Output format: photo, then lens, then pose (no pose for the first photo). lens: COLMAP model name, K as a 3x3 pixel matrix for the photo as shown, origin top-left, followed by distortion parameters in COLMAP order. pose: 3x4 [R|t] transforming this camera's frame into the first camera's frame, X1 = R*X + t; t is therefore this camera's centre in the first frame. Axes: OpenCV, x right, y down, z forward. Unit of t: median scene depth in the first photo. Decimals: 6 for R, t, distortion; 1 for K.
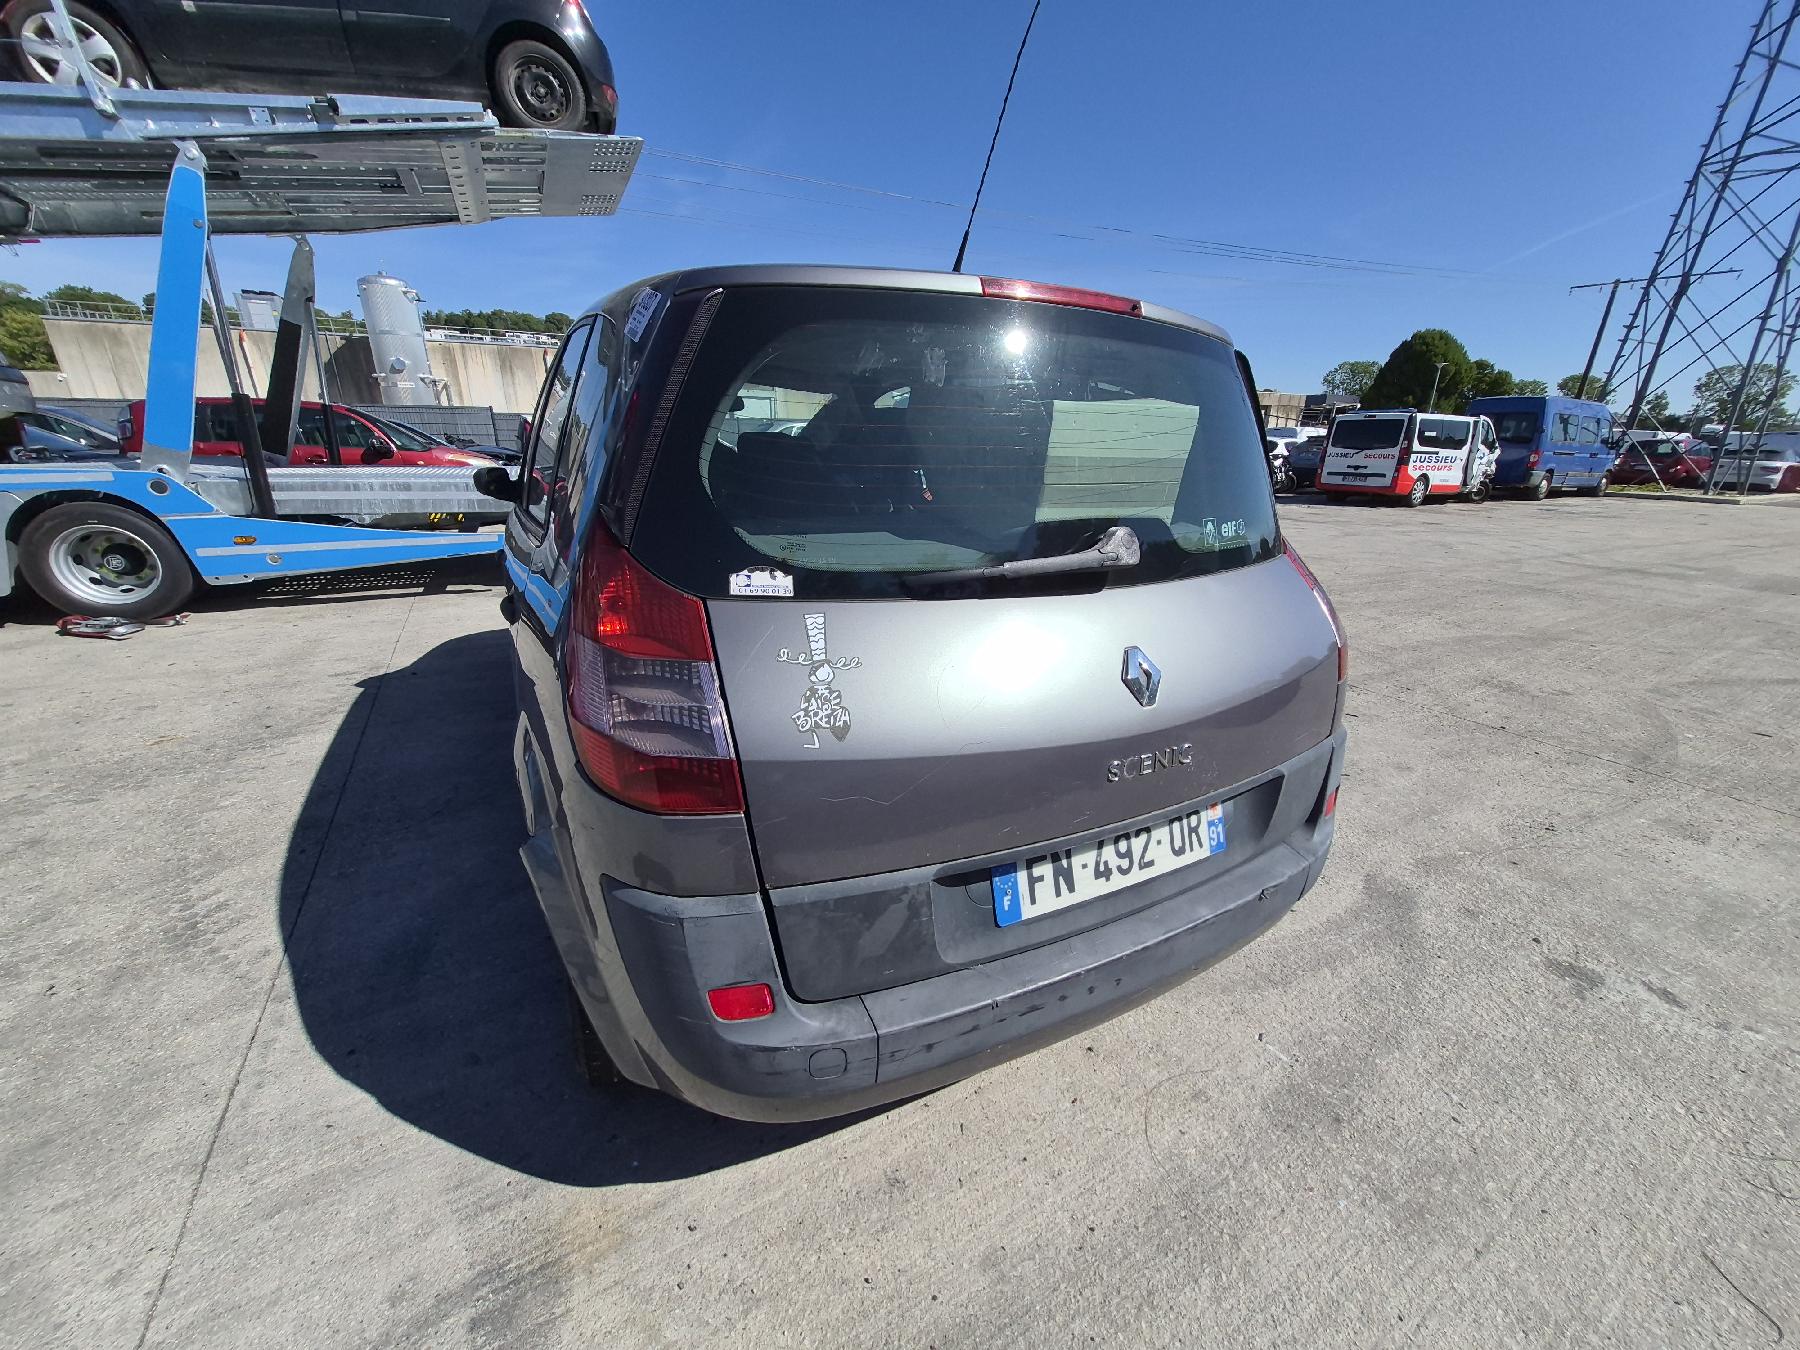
lens RADIAL K [[711.2, 0, 891.5], [0, 711.2, 685.8], [0, 0, 1]] dist [0.004194, -0.002615]
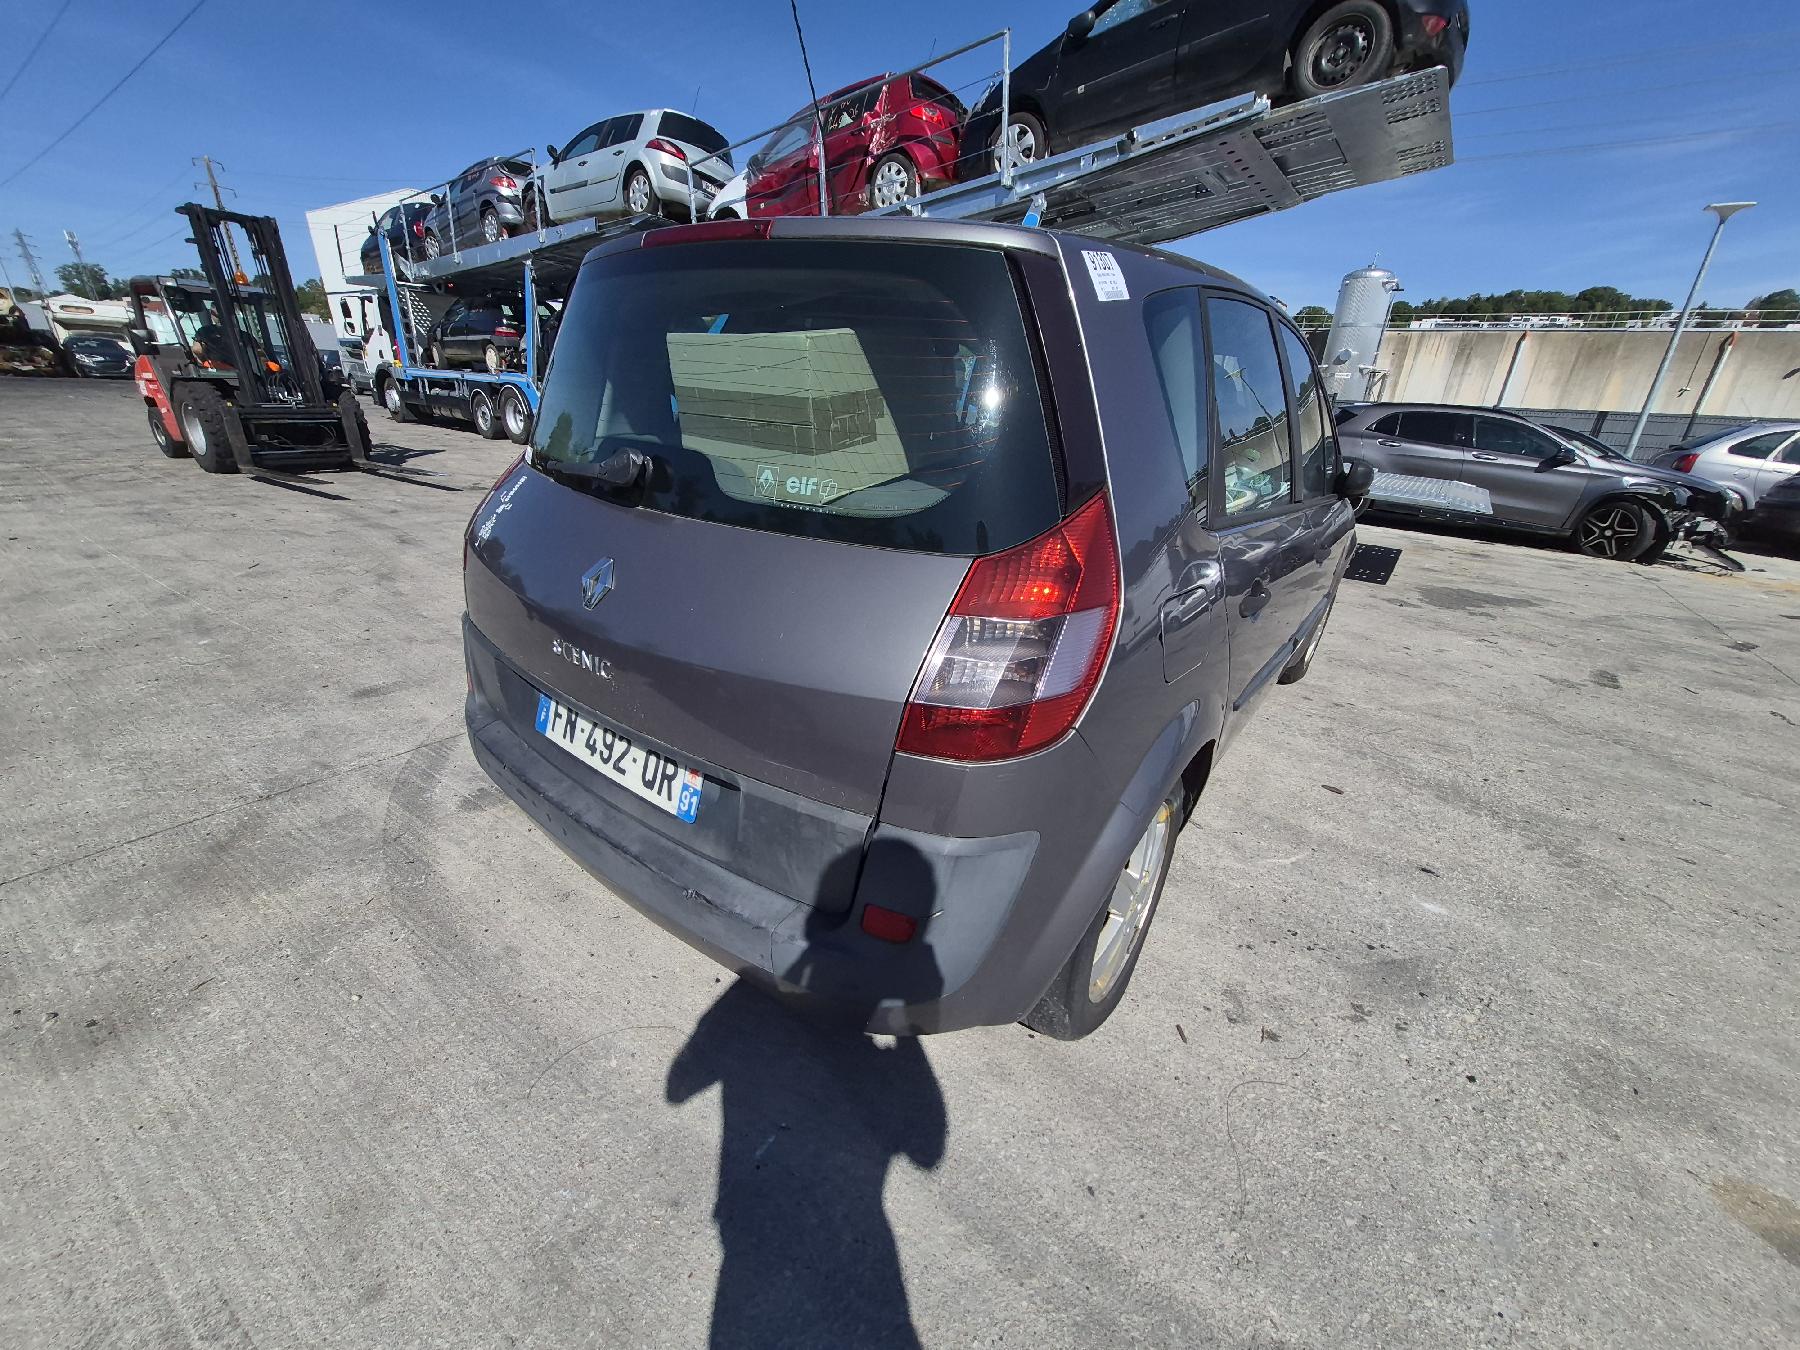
lens RADIAL K [[711.2, 0, 889.1], [0, 711.2, 680.1], [0, 0, 1]] dist [0.004194, -0.002615]
pose [[0.417601, 0.351389, -0.837935, 0.825742], [-0.350506, 0.913117, 0.208236, -0.142557], [0.838305, 0.206742, 0.504482, 0.461123]]
